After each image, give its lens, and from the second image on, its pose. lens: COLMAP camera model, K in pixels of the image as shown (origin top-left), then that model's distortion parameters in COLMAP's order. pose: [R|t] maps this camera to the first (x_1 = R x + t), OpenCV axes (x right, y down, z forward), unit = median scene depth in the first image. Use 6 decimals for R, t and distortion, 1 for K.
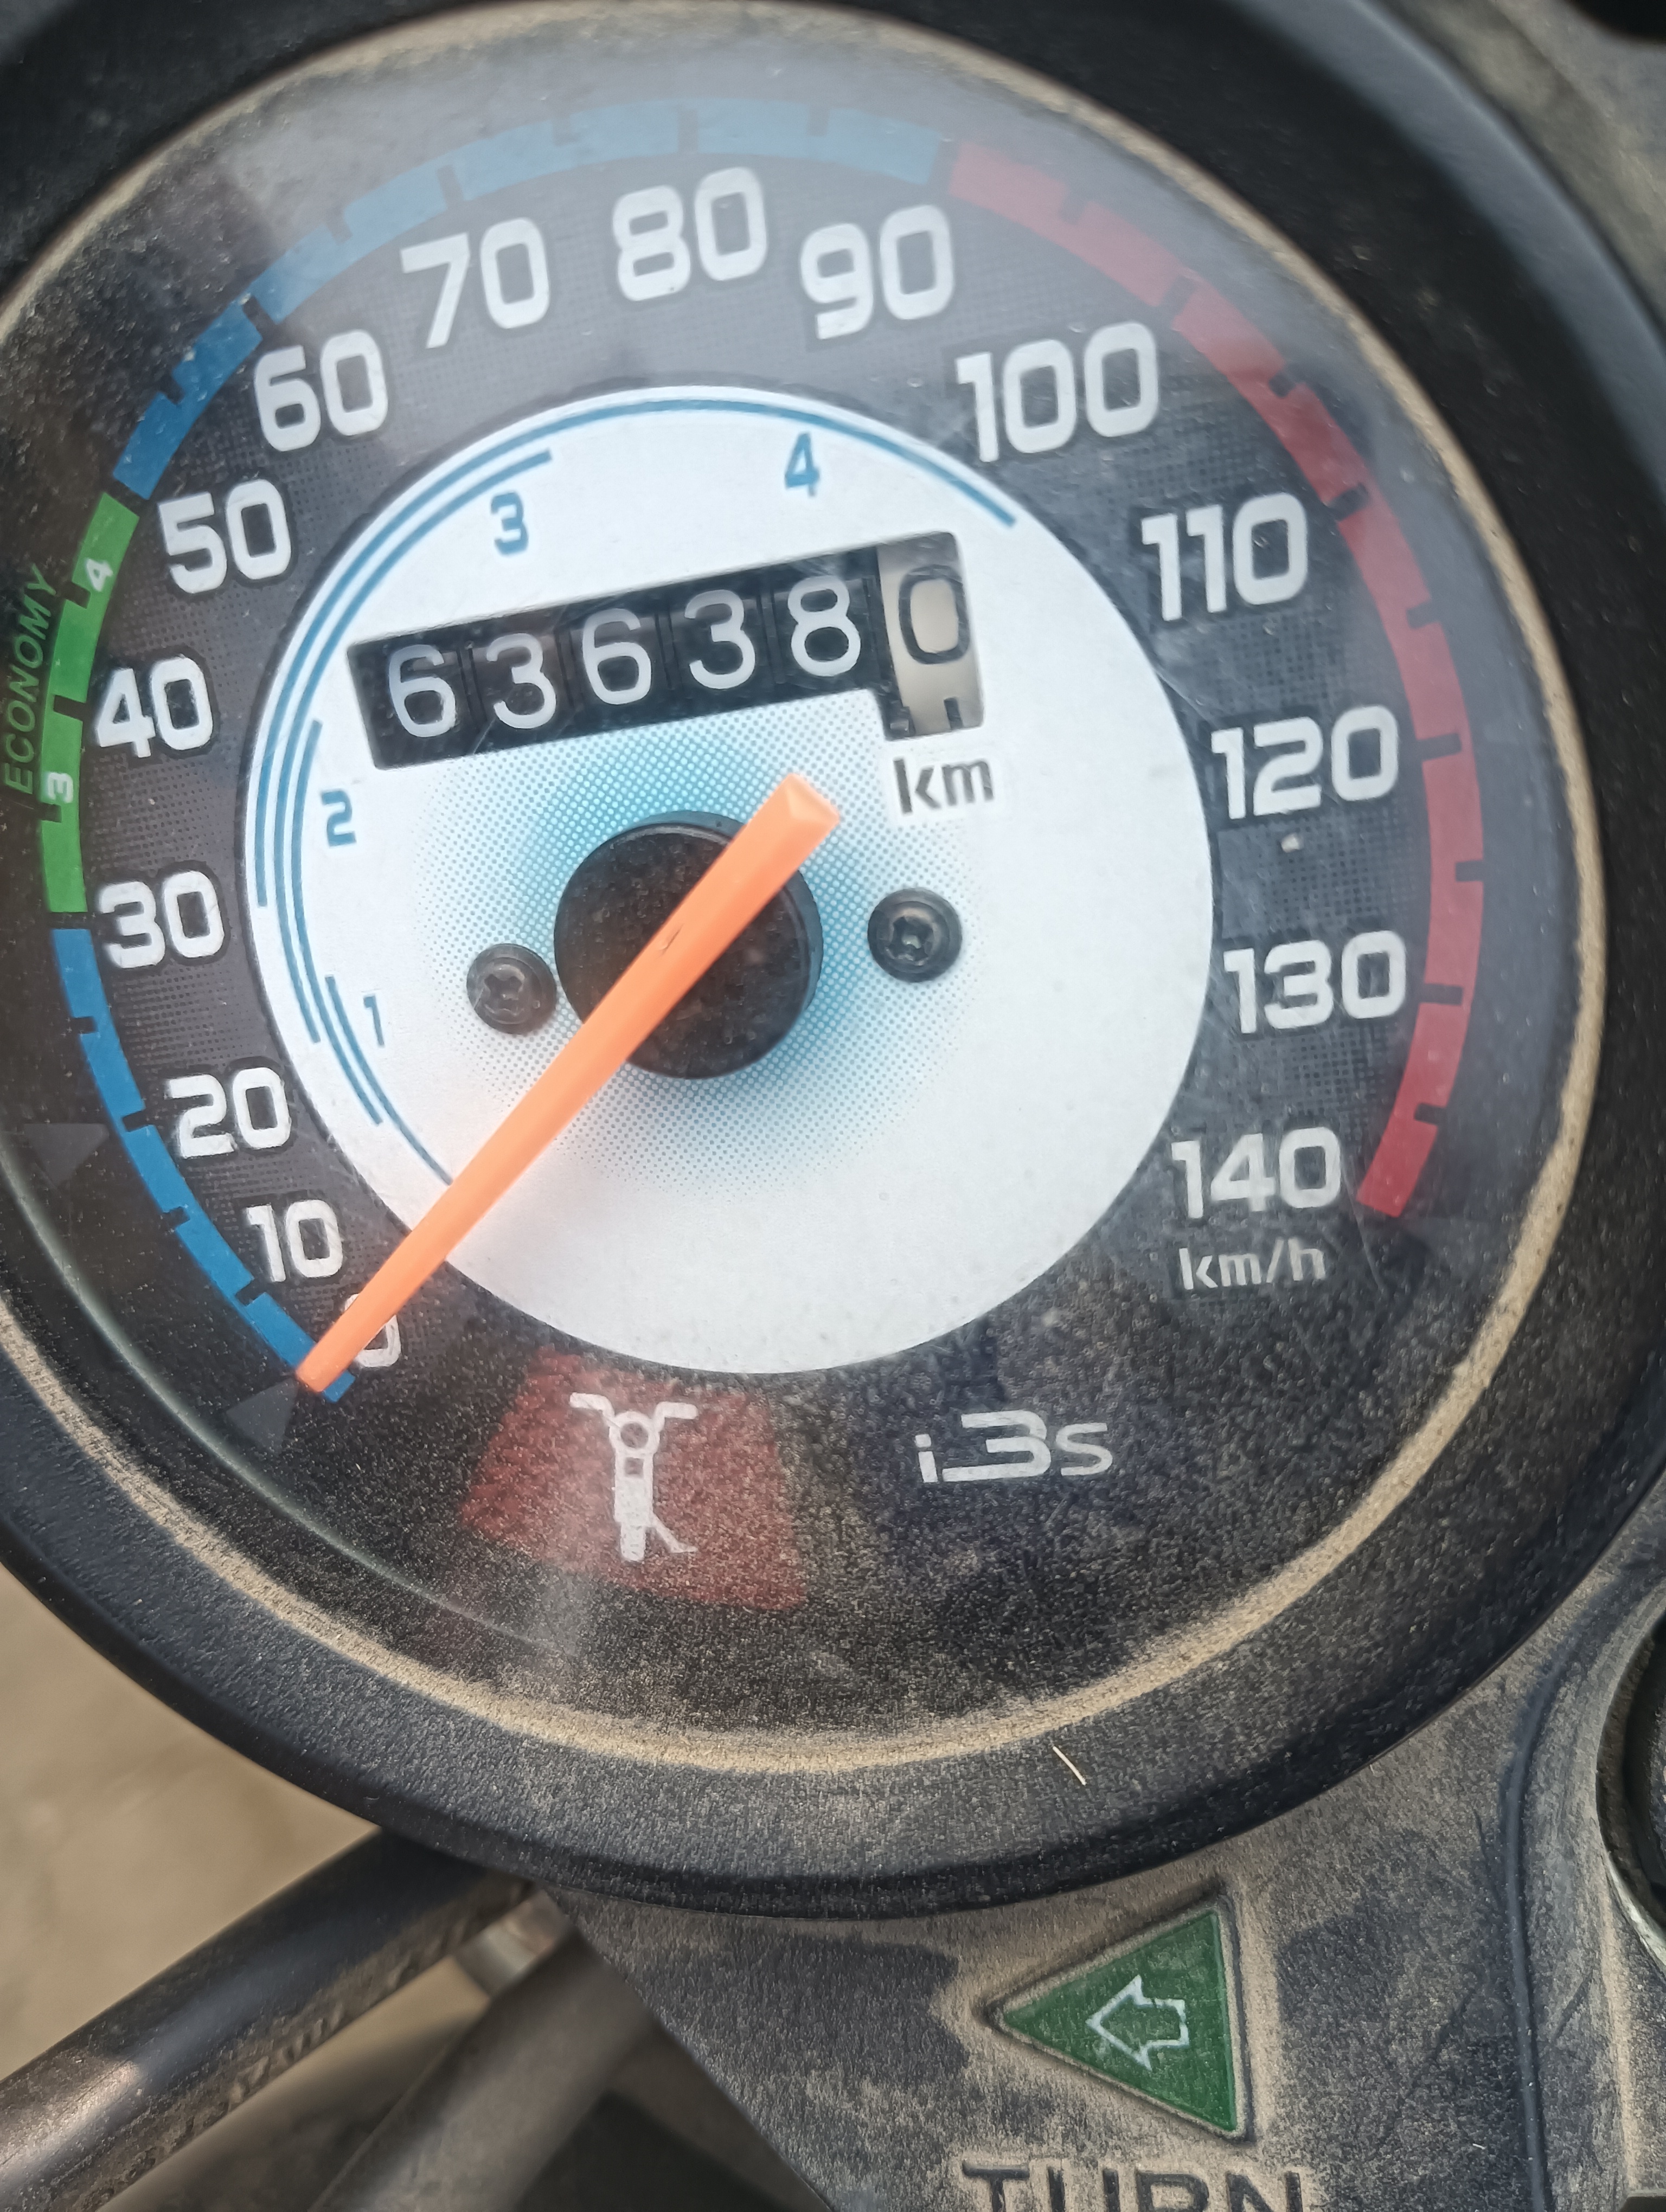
lens RADIAL K [[1874.5, 0, 833.2], [0, 1874.5, 1099.1], [0, 0, 1]] dist [0.144341, -0.520060]
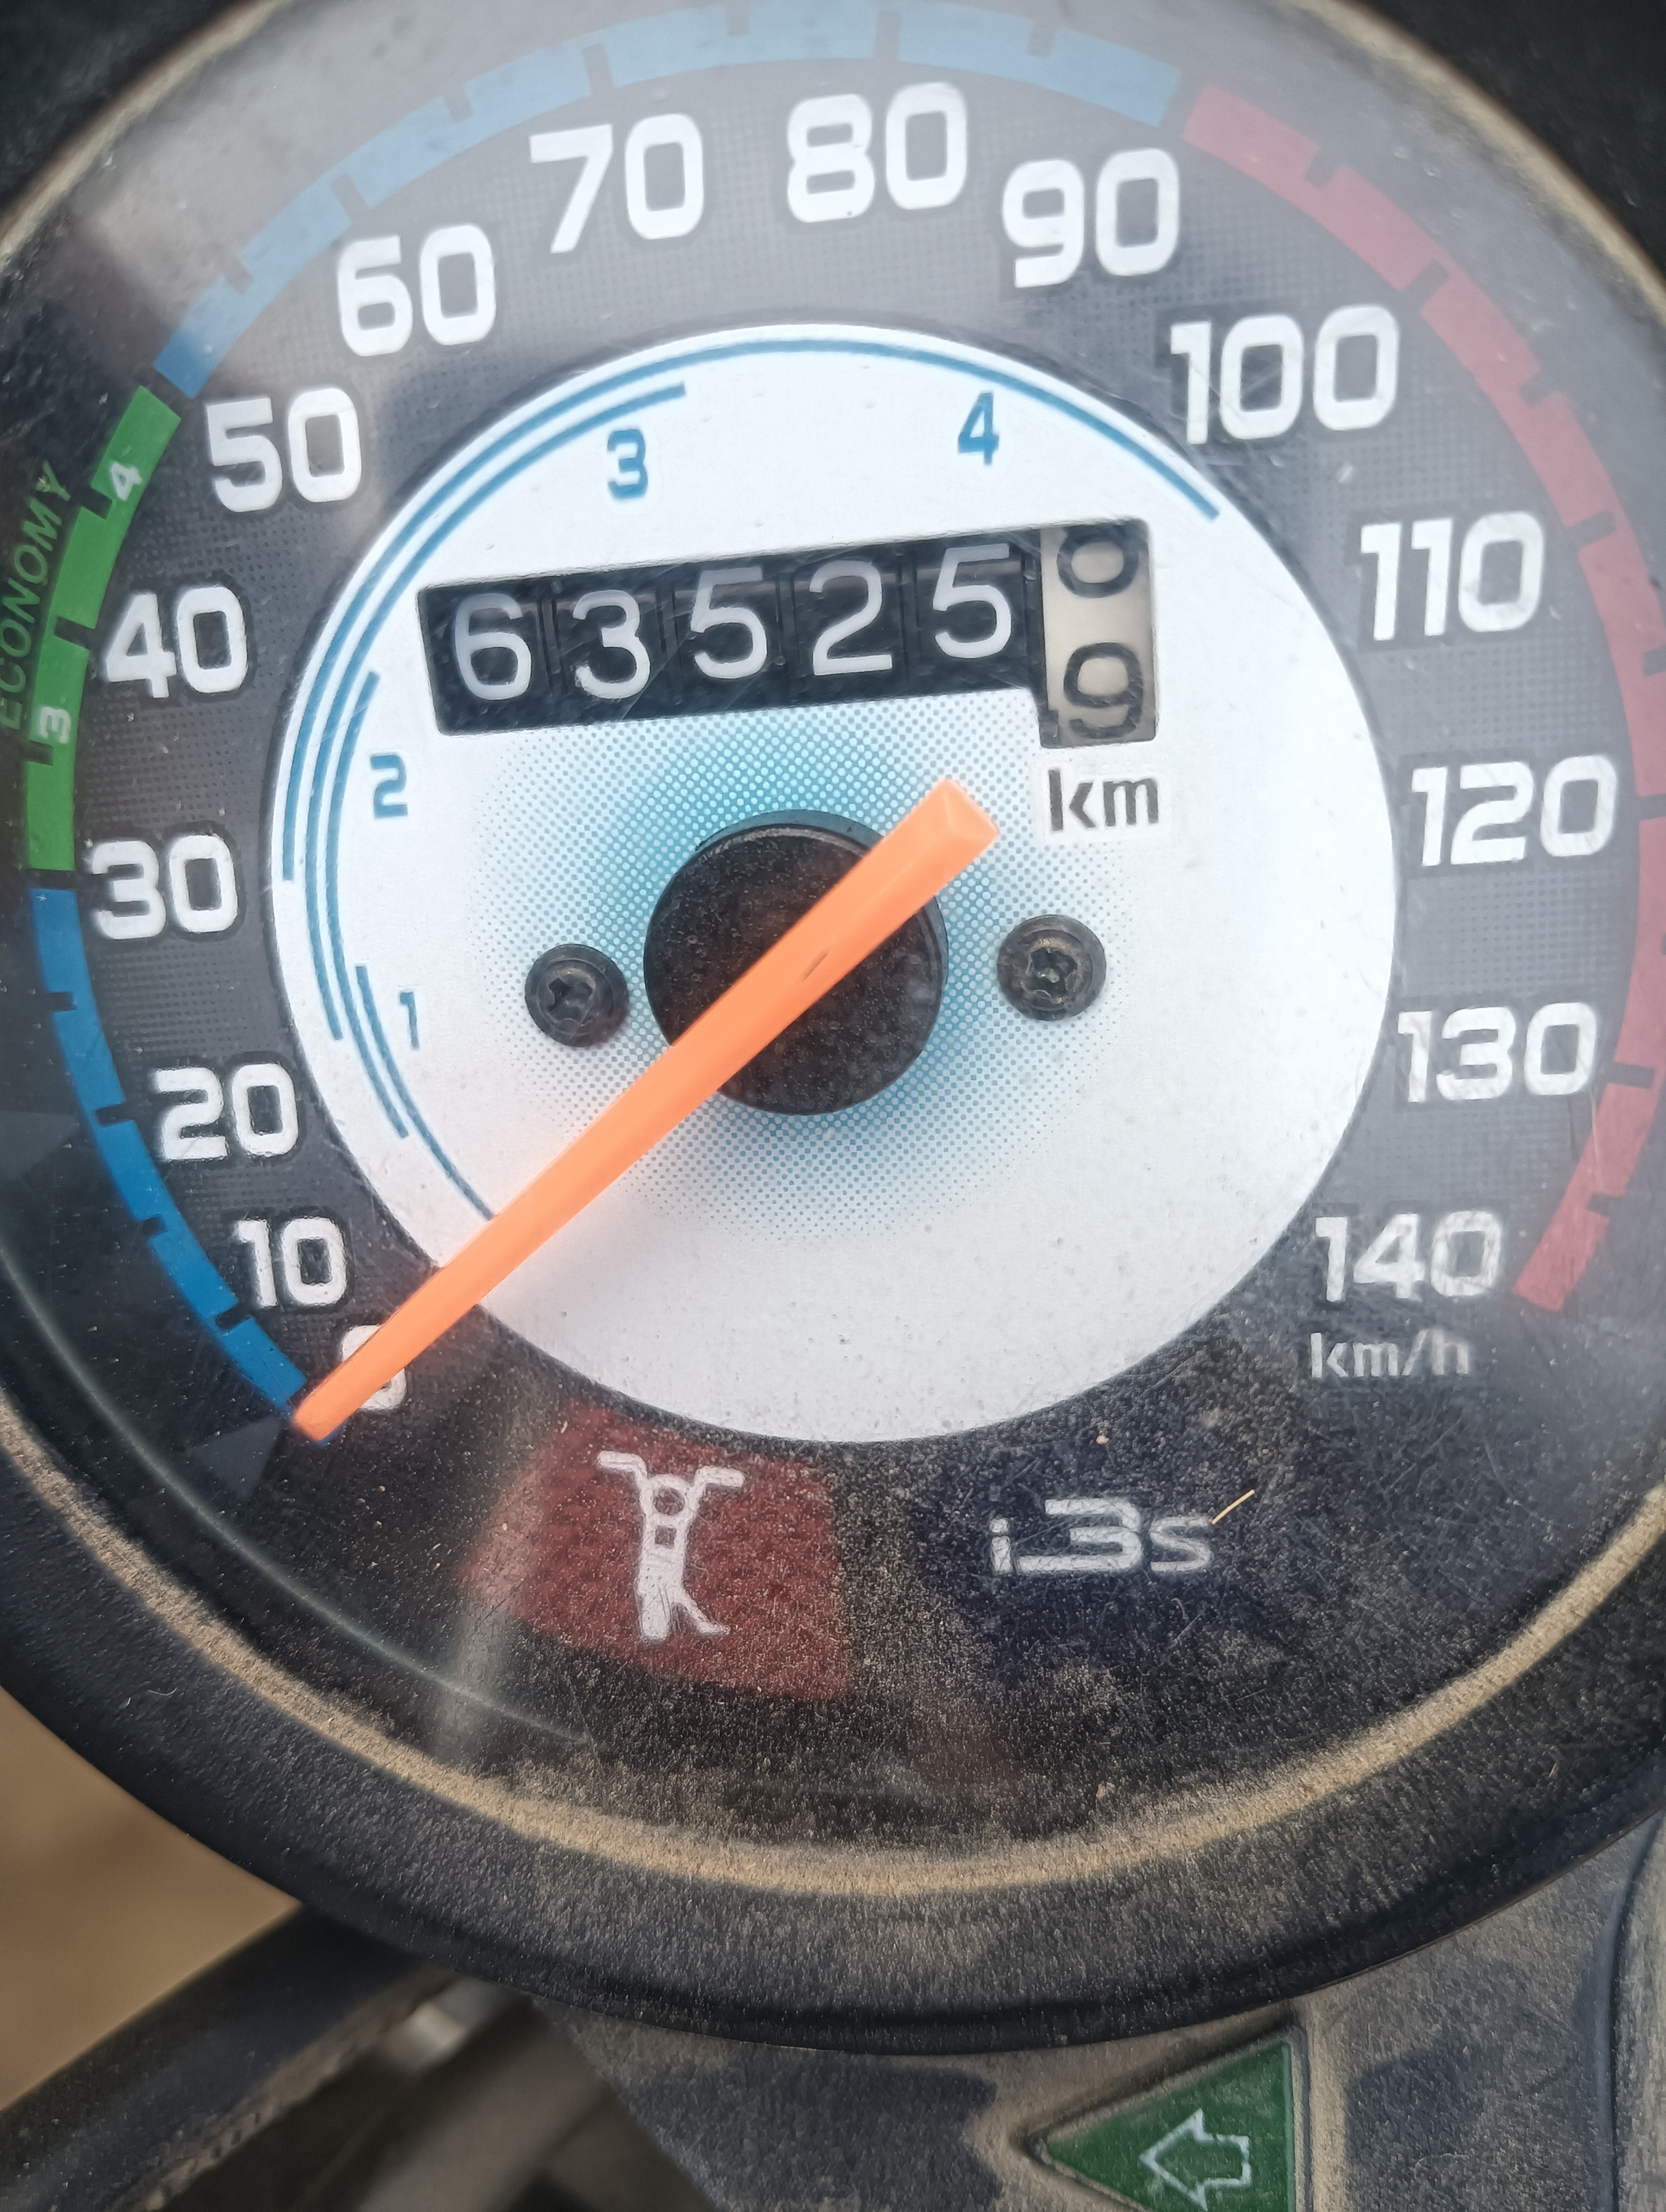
lens RADIAL K [[1926.3, 0, 845.2], [0, 1926.3, 1107.3], [0, 0, 1]] dist [0.119051, -0.455069]
pose [[0.994072, 0.059625, 0.090915, -0.130912], [-0.061217, 0.998015, 0.014817, -0.028880], [-0.089851, -0.020294, 0.995748, 0.097153]]
